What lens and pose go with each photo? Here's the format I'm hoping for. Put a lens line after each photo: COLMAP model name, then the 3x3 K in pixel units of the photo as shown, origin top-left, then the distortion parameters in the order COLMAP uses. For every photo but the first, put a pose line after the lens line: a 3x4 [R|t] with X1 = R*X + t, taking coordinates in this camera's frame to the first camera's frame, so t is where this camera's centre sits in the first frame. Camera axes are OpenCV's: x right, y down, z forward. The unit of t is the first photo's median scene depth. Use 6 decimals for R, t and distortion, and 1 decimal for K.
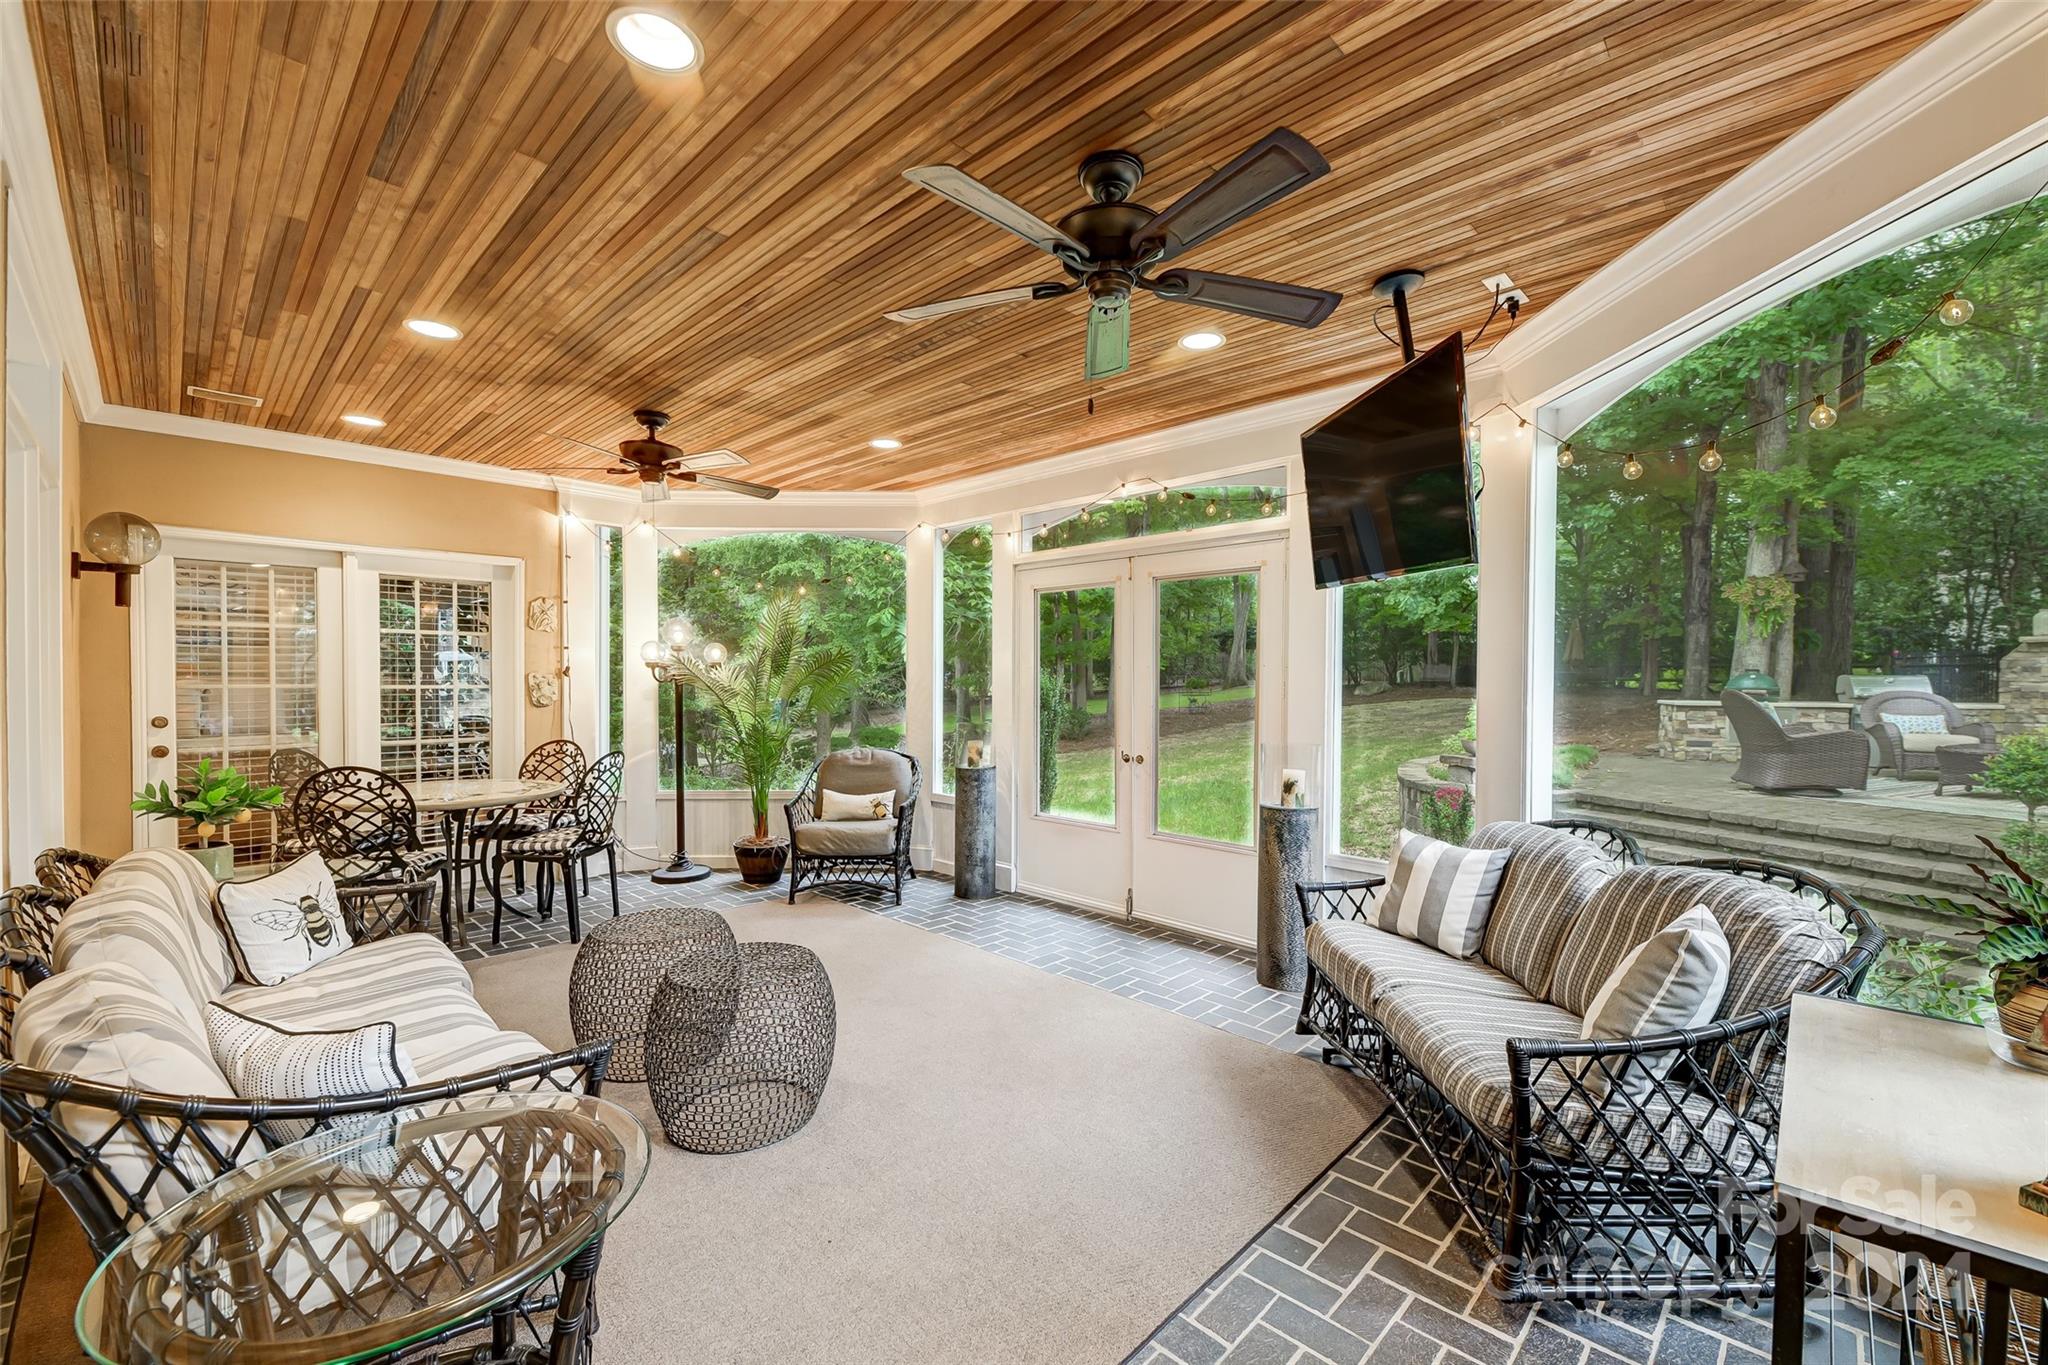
lens RADIAL K [[820.3, 0, 1038.8], [0, 820.3, 696.8], [0, 0, 1]] dist [0.005656, -0.002974]
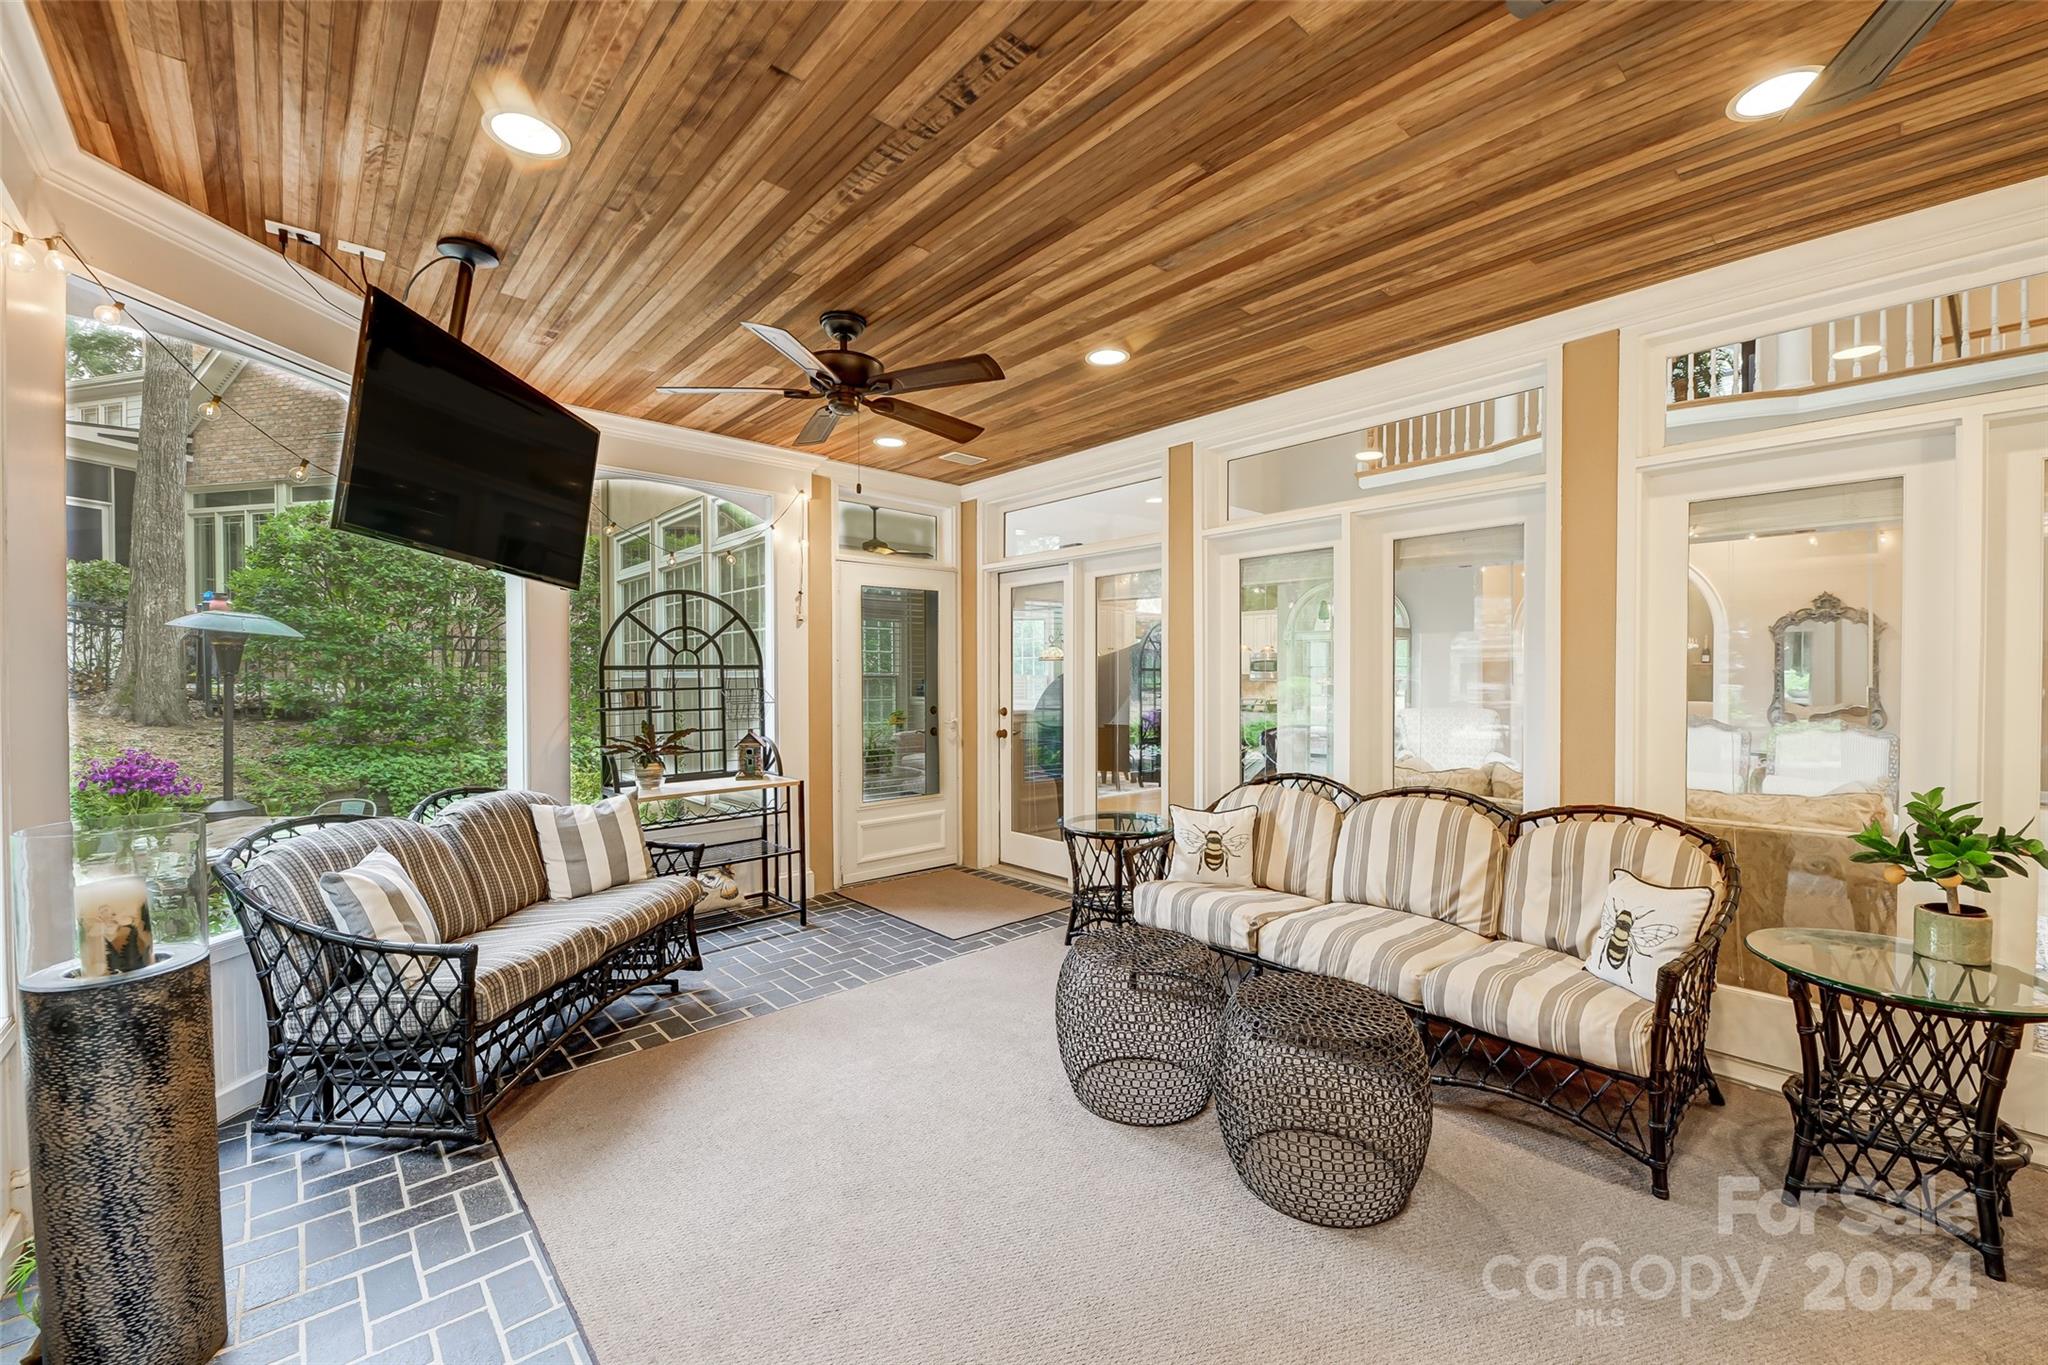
lens RADIAL K [[820.3, 0, 1009.0], [0, 820.3, 681.0], [0, 0, 1]] dist [0.005656, -0.002974]
pose [[-0.994597, -0.006839, 0.103581, -0.154935], [-0.005255, 0.999865, 0.015565, -0.015256], [-0.103674, 0.014936, -0.994499, 1.051725]]
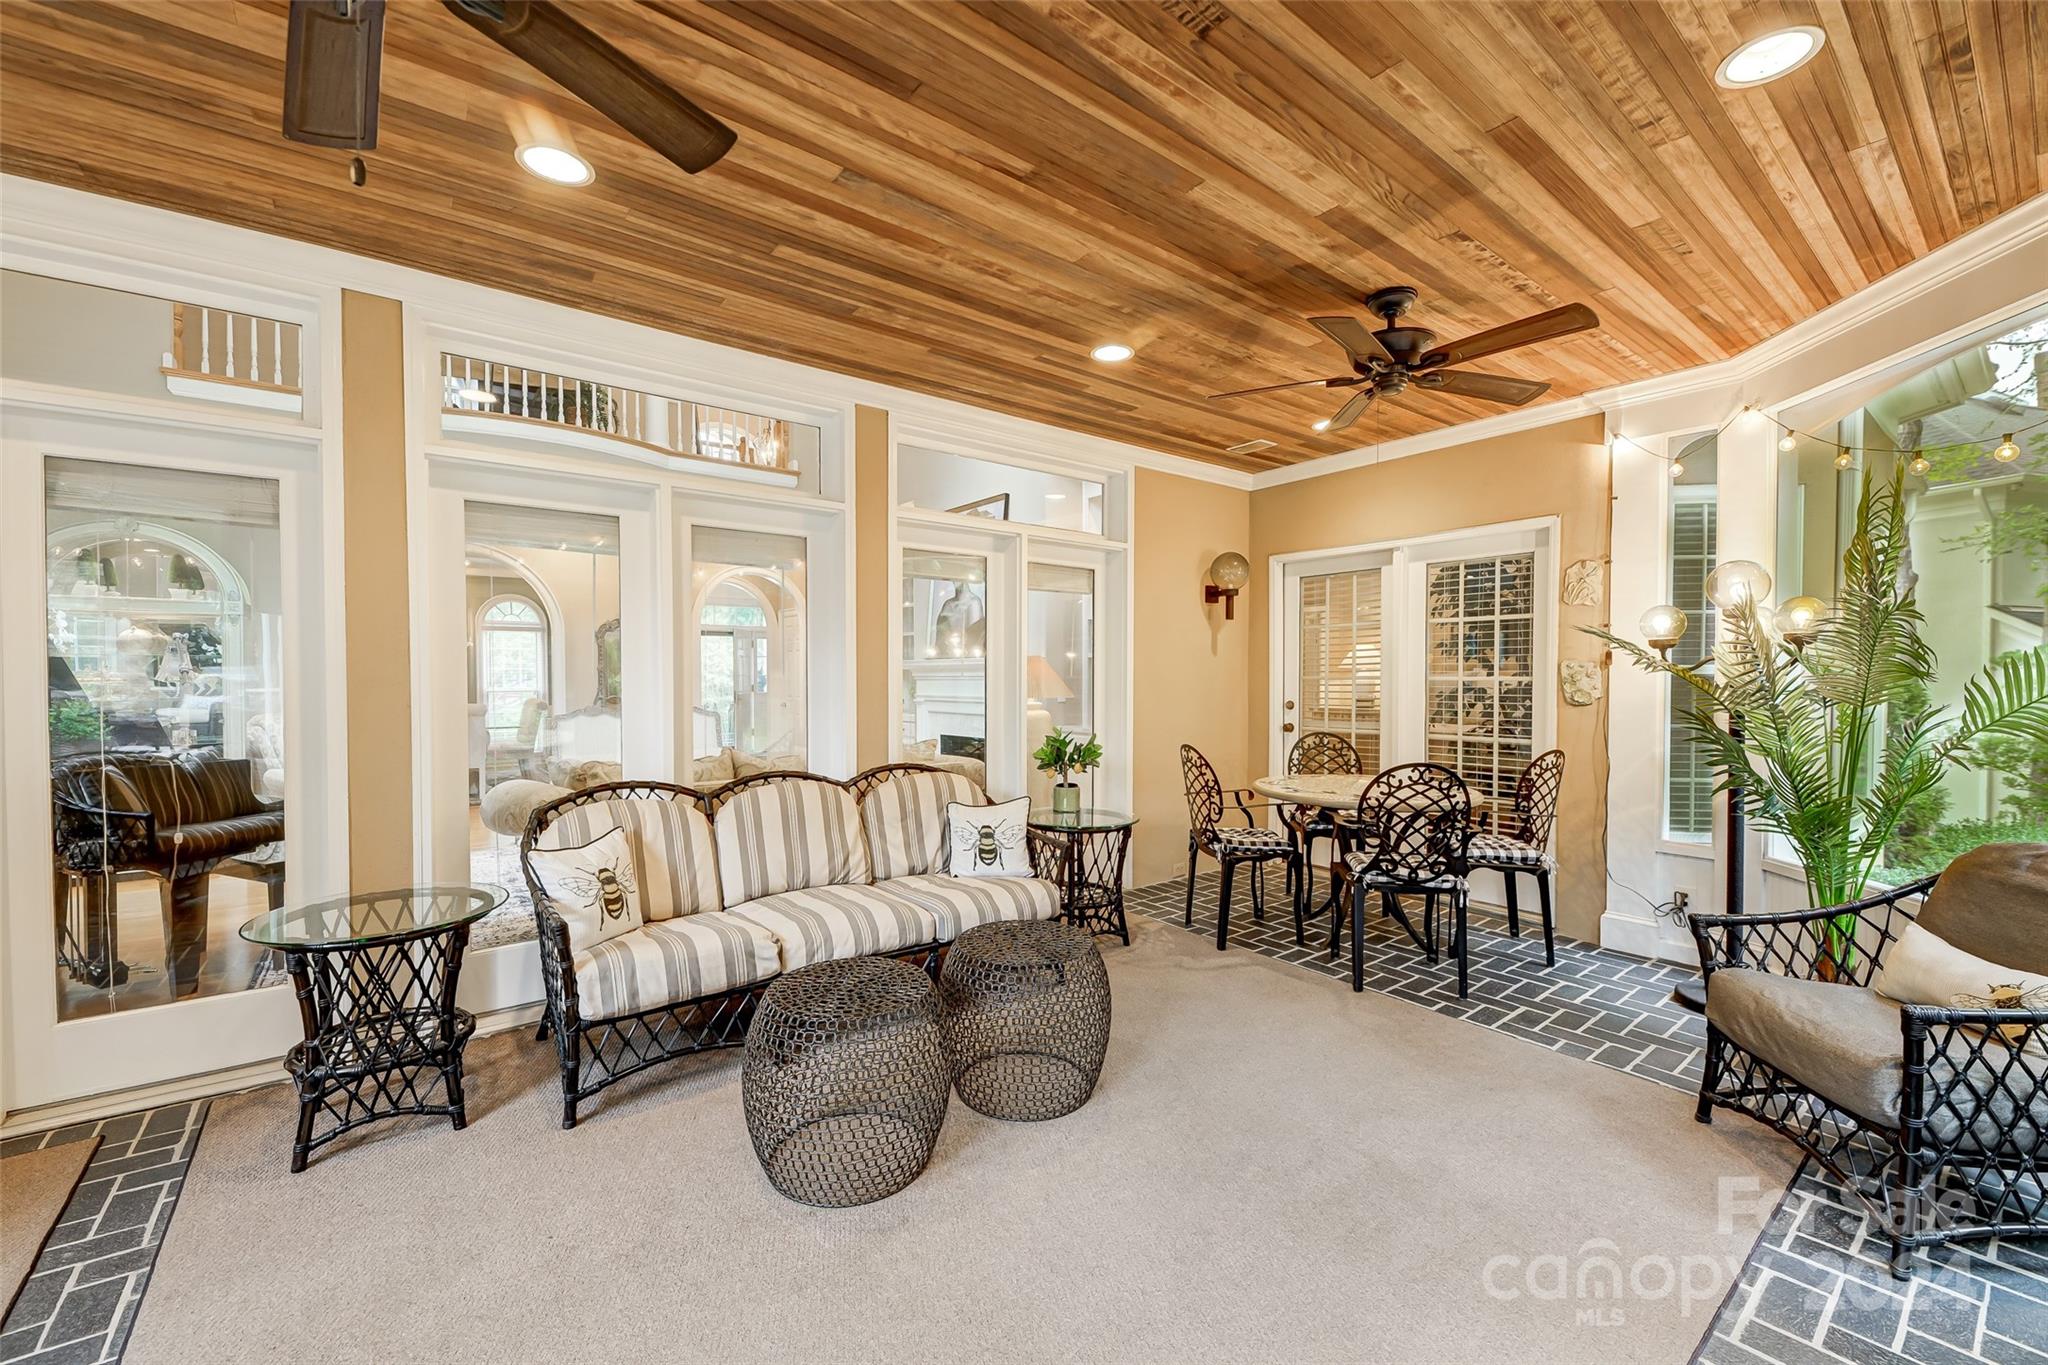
lens RADIAL K [[820.3, 0, 1024.8], [0, 820.3, 691.9], [0, 0, 1]] dist [0.005656, -0.002974]
pose [[-0.152321, 0.019992, -0.988129, 0.240561], [-0.018798, 0.999556, 0.023121, -0.009731], [0.988152, 0.022096, -0.151878, 0.673874]]
